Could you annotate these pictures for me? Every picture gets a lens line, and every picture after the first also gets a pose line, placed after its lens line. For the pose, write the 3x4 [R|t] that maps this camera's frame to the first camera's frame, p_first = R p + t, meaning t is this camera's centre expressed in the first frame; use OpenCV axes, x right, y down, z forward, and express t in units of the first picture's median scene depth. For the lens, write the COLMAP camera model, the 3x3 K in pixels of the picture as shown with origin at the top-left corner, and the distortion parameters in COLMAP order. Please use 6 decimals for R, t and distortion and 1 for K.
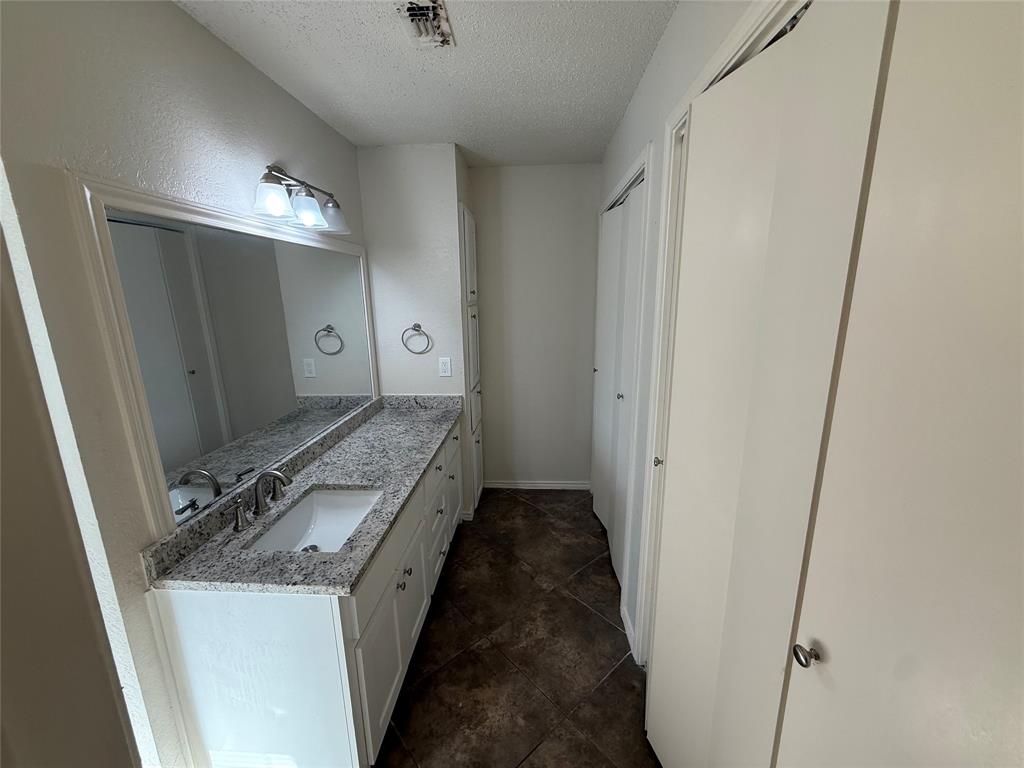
lens RADIAL K [[411.6, 0, 511.9], [0, 411.6, 385.0], [0, 0, 1]] dist [0.001660, 0.000134]
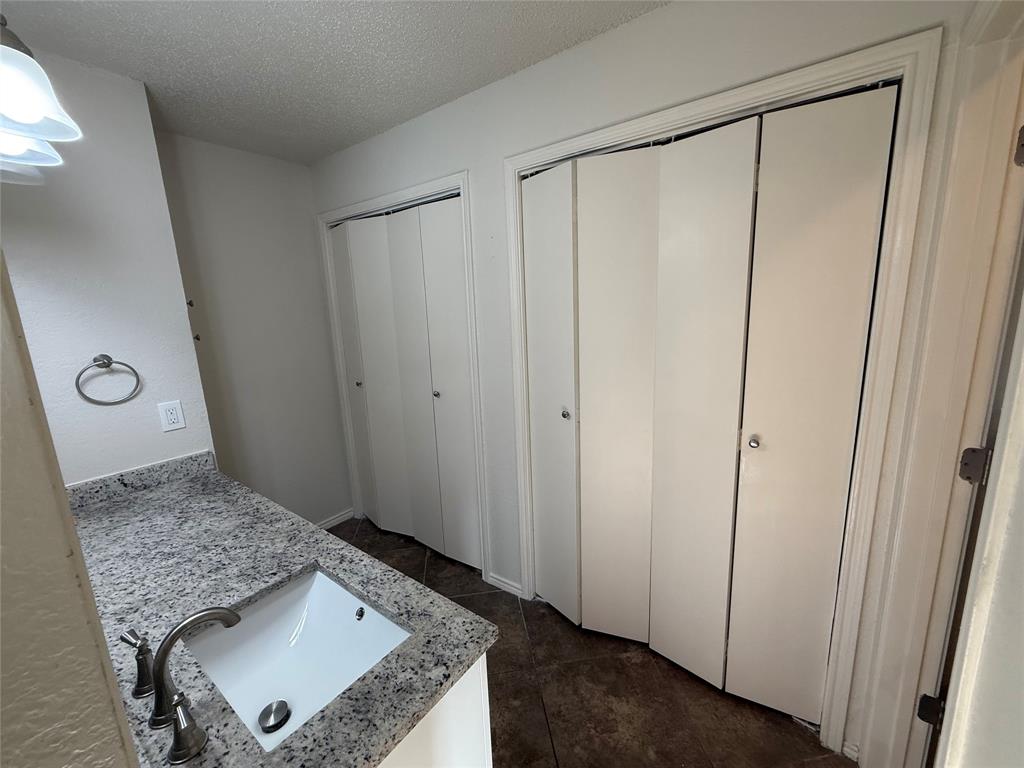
lens RADIAL K [[411.6, 0, 509.8], [0, 411.6, 384.3], [0, 0, 1]] dist [0.001660, 0.000134]
pose [[0.543936, -0.165964, 0.822551, -0.516652], [0.216384, 0.974836, 0.053600, -0.014255], [-0.810748, 0.148831, 0.566160, 0.228487]]
